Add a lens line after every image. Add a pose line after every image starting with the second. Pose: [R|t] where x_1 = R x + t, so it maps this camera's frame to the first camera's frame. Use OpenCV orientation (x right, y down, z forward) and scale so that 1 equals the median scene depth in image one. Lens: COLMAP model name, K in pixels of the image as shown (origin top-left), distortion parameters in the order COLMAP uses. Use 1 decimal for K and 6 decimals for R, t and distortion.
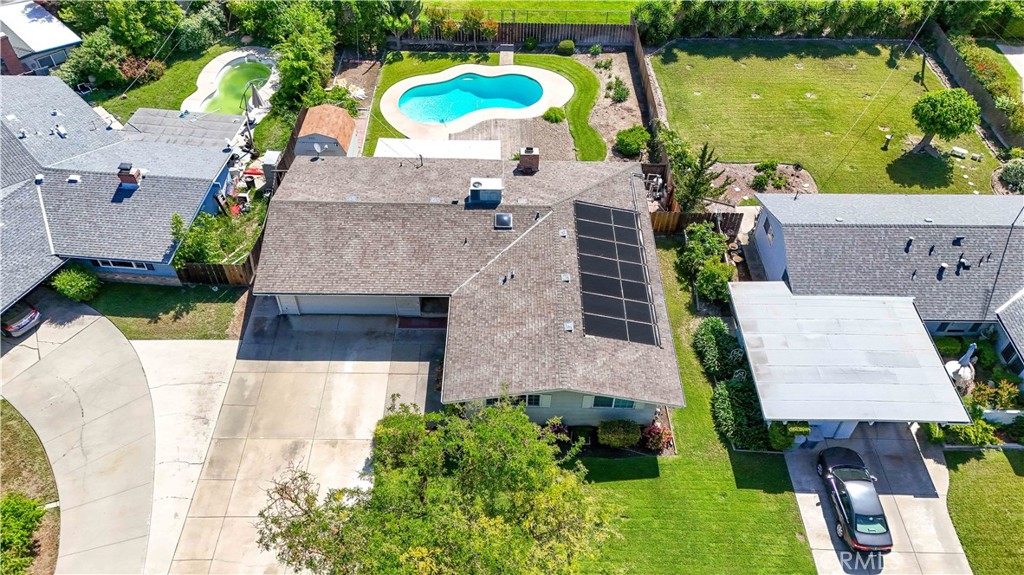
lens RADIAL K [[751.0, 0, 512.0], [0, 751.0, 287.5], [0, 0, 1]] dist [0.097892, -0.116261]
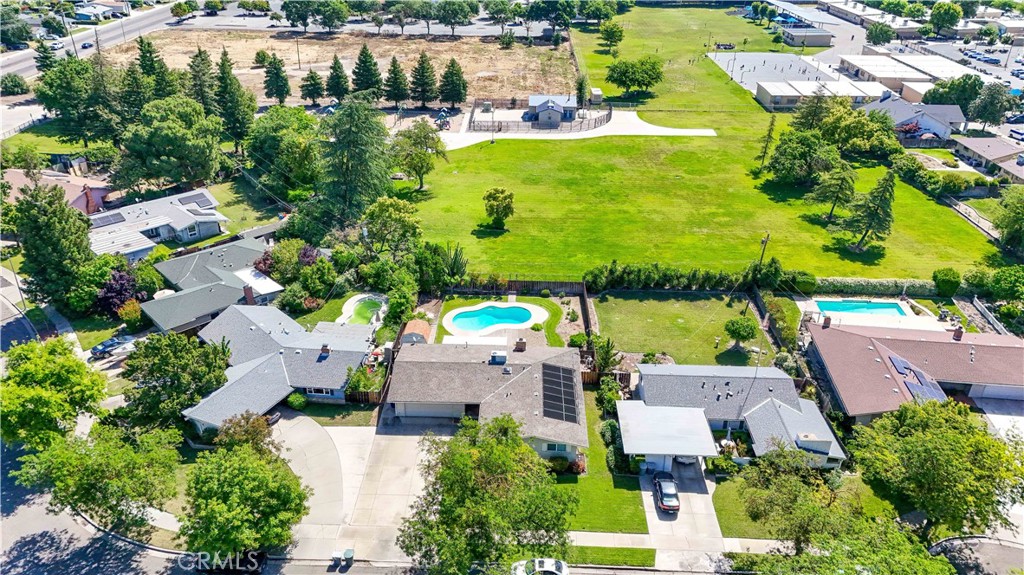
lens RADIAL K [[751.0, 0, 512.0], [0, 751.0, 287.5], [0, 0, 1]] dist [0.097892, -0.116261]
pose [[0.999758, 0.008803, -0.020158, 0.034689], [-0.014777, 0.947611, -0.319085, 0.294336], [0.016294, 0.319306, 0.947512, -0.851125]]
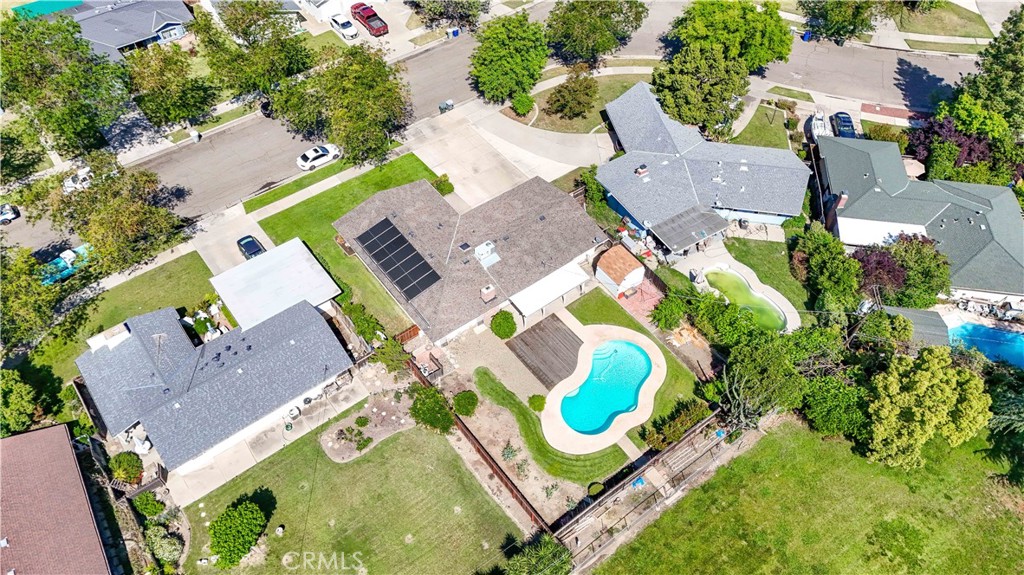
lens RADIAL K [[751.0, 0, 512.0], [0, 751.0, 287.5], [0, 0, 1]] dist [0.097892, -0.116261]
pose [[-0.793484, 0.458705, -0.399967, 0.548618], [-0.456795, -0.014624, 0.889452, -1.442633], [0.402147, 0.888468, 0.221138, 0.620709]]
